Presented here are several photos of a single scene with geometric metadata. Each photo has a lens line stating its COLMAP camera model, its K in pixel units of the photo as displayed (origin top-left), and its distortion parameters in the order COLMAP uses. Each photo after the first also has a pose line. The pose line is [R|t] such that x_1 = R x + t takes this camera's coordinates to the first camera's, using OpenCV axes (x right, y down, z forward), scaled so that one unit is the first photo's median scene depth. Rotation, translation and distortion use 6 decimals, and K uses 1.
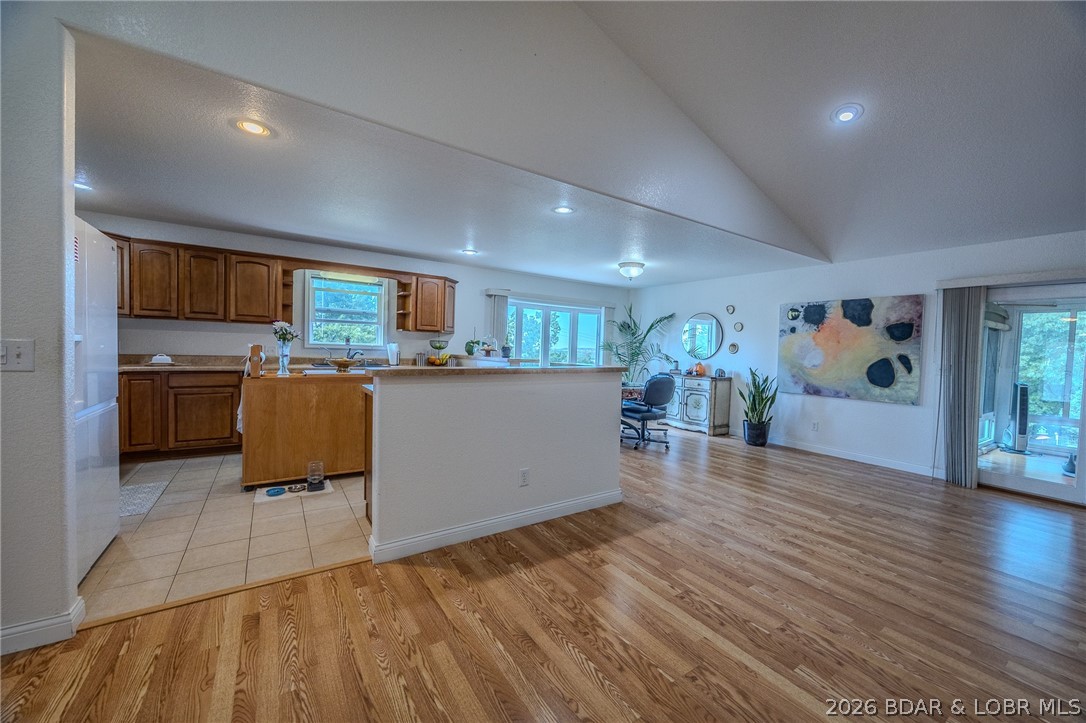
lens RADIAL K [[413.0, 0, 542.3], [0, 413.0, 359.6], [0, 0, 1]] dist [-0.012227, 0.000009]
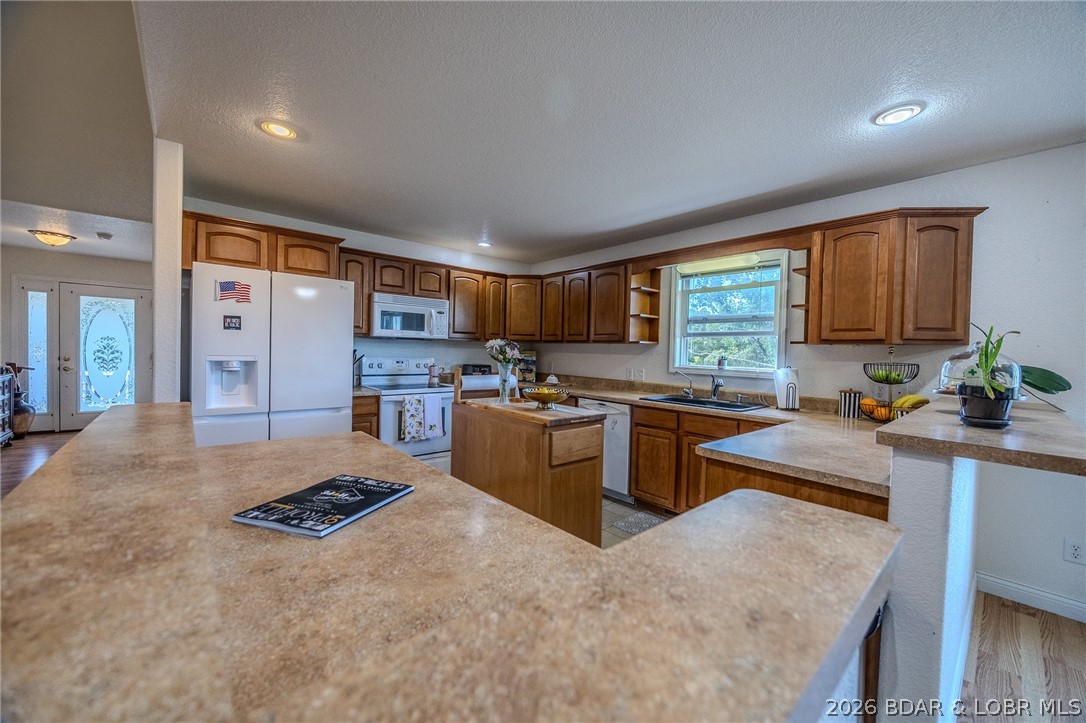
lens RADIAL K [[413.0, 0, 544.6], [0, 413.0, 362.7], [0, 0, 1]] dist [-0.012227, 0.000009]
pose [[0.133606, 0.000475, -0.991034, 0.136479], [-0.046701, 0.998892, -0.005818, -0.030684], [0.989934, 0.047060, 0.133480, 0.665462]]
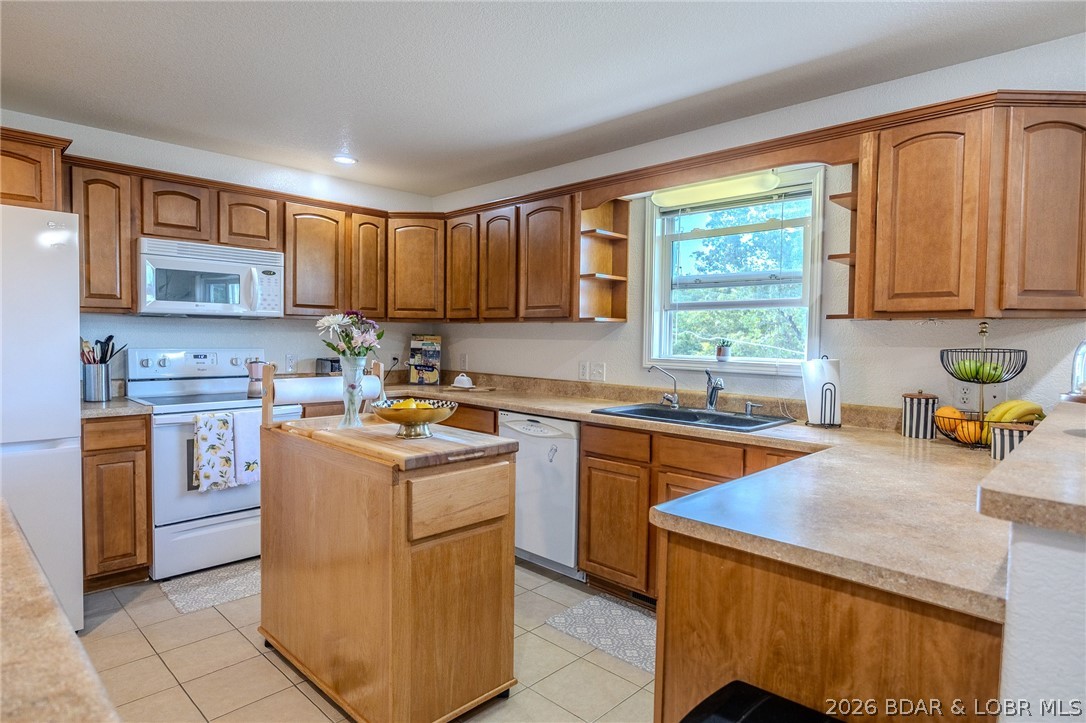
lens RADIAL K [[601.6, 0, 541.5], [0, 601.6, 365.9], [0, 0, 1]] dist [-0.020216, 0.000633]
pose [[0.215268, 0.018155, -0.976386, 0.063745], [-0.034597, 0.999341, 0.010954, -0.033470], [0.975942, 0.031422, 0.215755, 0.731055]]
